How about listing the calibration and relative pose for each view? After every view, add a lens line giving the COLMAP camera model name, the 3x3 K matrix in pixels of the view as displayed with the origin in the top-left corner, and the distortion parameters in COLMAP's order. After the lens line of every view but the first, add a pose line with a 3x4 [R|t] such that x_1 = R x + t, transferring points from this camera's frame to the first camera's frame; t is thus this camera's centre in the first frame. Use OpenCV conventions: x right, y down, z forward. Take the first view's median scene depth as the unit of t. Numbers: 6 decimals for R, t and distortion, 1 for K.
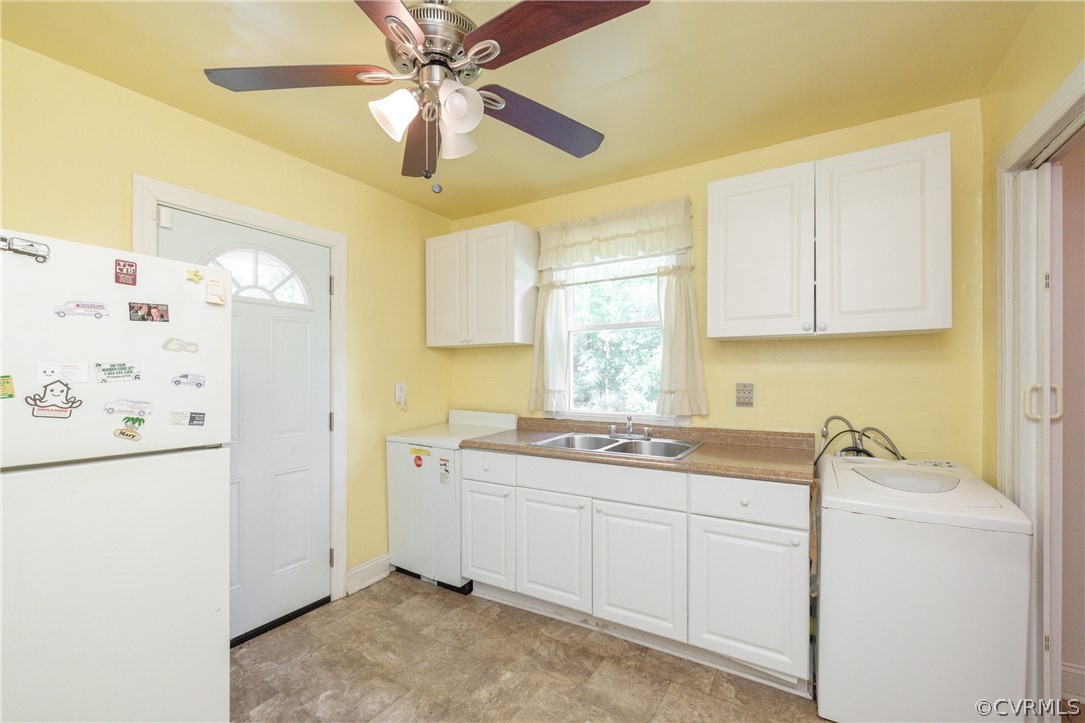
lens RADIAL K [[461.4, 0, 540.2], [0, 461.4, 375.5], [0, 0, 1]] dist [0.001260, 0.000131]
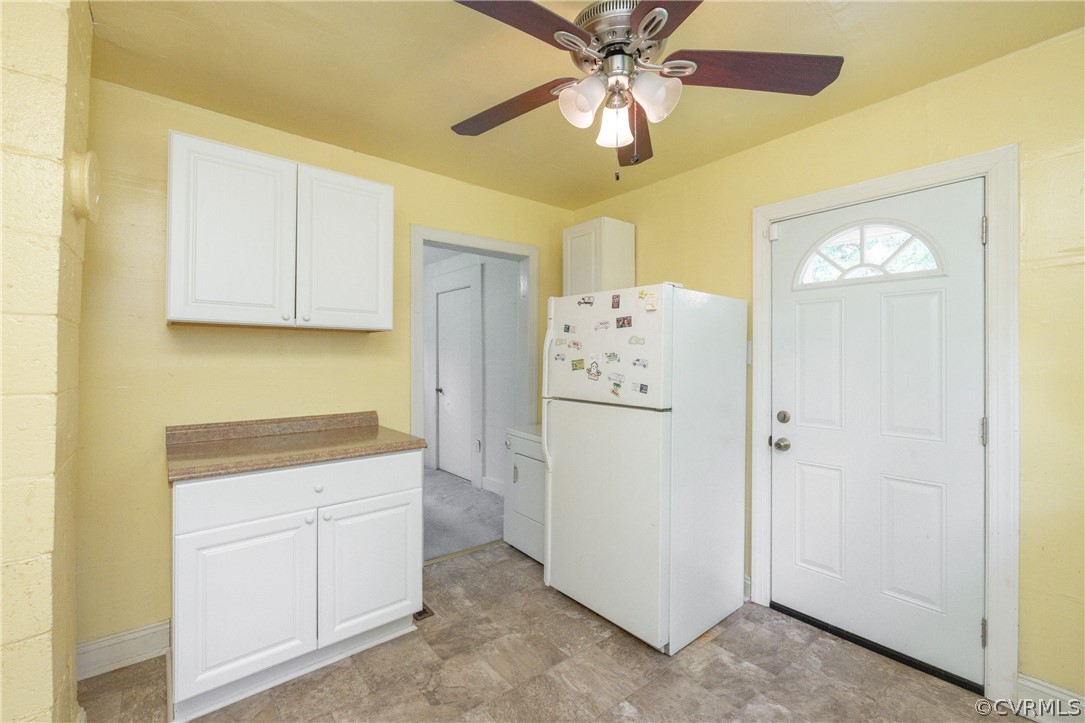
lens RADIAL K [[447.3, 0, 542.0], [0, 447.3, 355.9], [0, 0, 1]] dist [-0.008943, -0.000091]
pose [[-0.332815, -0.005308, -0.942977, 0.426729], [-0.008048, 0.999964, -0.002788, -0.003500], [0.942958, 0.006661, -0.332846, 0.681150]]
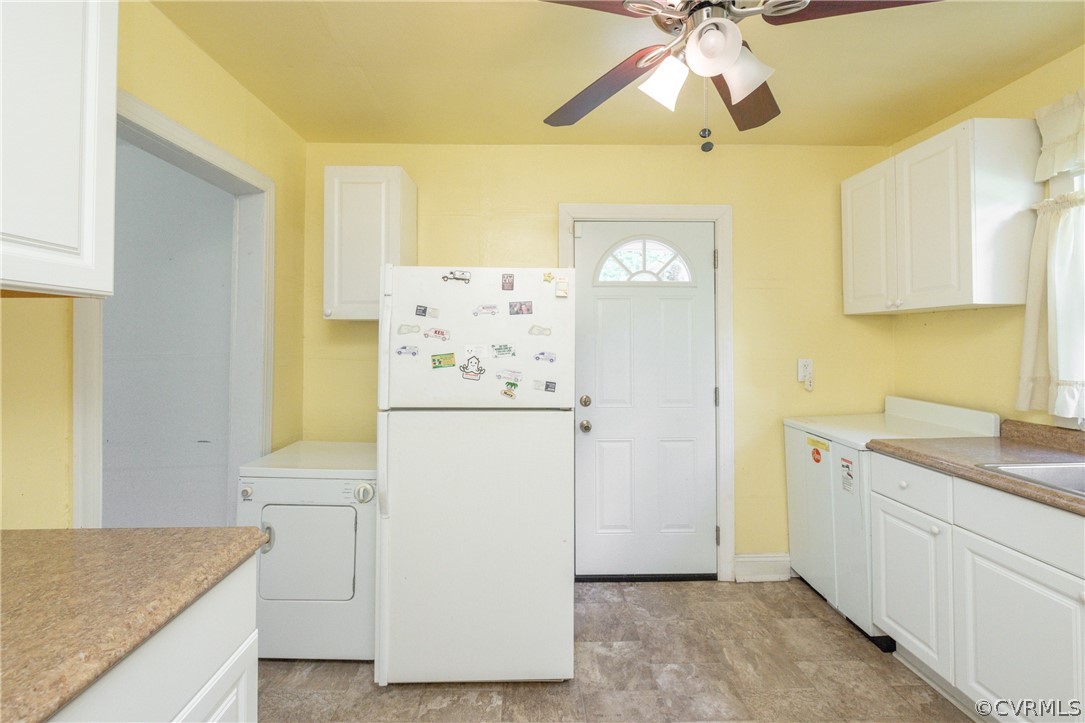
lens RADIAL K [[461.0, 0, 525.9], [0, 461.0, 329.9], [0, 0, 1]] dist [-0.011364, -0.000093]
pose [[0.533594, -0.018238, -0.845544, 0.184435], [-0.003389, 0.999713, -0.023703, -0.020174], [0.845734, 0.015514, 0.533379, 0.145067]]
